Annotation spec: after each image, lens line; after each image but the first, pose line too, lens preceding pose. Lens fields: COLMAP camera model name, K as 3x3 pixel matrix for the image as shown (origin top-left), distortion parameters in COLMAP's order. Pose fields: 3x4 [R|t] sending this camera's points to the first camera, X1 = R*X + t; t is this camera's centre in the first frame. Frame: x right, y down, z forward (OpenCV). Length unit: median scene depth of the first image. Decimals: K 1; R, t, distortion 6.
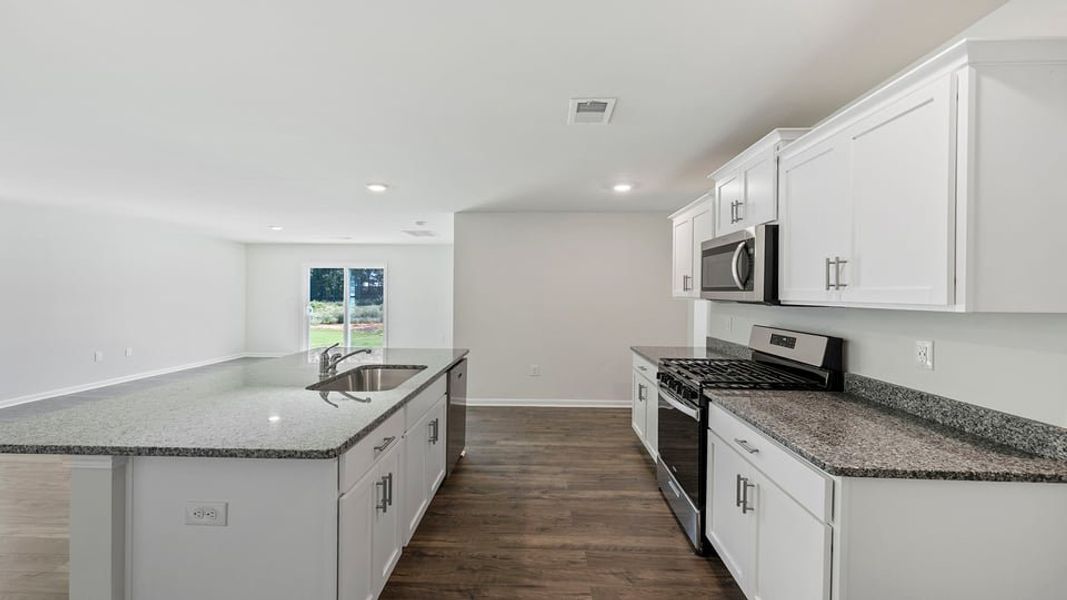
lens RADIAL K [[462.7, 0, 529.9], [0, 462.7, 300.0], [0, 0, 1]] dist [0.001472, 0.000231]
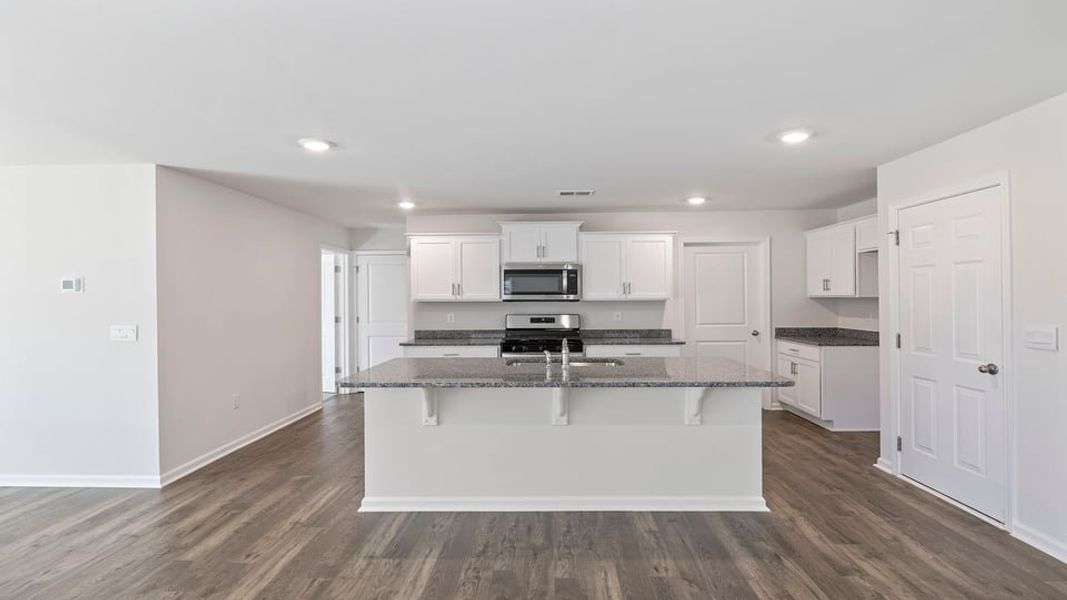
lens RADIAL K [[551.8, 0, 530.9], [0, 551.8, 299.2], [0, 0, 1]] dist [-0.002503, -0.000610]
pose [[0.005053, -0.009792, 0.999939, -1.908929], [0.023038, 0.999688, 0.009673, -0.027299], [-0.999722, 0.022988, 0.005277, 1.116632]]
